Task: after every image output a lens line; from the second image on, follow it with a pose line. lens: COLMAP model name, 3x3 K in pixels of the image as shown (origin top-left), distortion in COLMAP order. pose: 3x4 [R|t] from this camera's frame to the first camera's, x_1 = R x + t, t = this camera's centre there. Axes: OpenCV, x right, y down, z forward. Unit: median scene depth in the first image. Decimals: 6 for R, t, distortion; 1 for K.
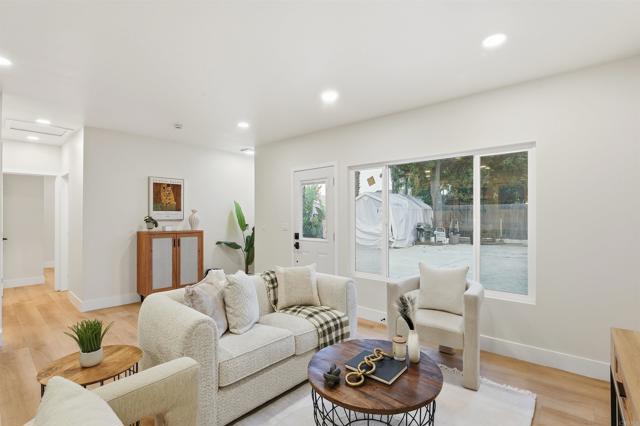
lens RADIAL K [[305.2, 0, 320.0], [0, 305.2, 213.0], [0, 0, 1]] dist [-0.000891, -0.000343]
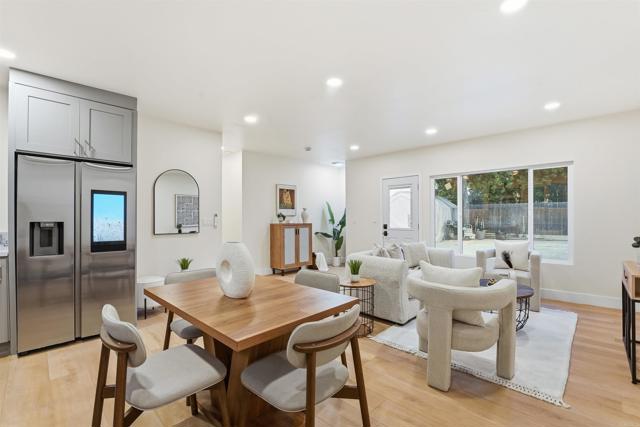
lens RADIAL K [[294.2, 0, 321.7], [0, 294.2, 215.3], [0, 0, 1]] dist [-0.000595, 0.000051]
pose [[0.998969, -0.006429, -0.044941, -0.295237], [0.006682, 0.999963, 0.005474, 0.015772], [0.044904, -0.005769, 0.998975, -0.323332]]
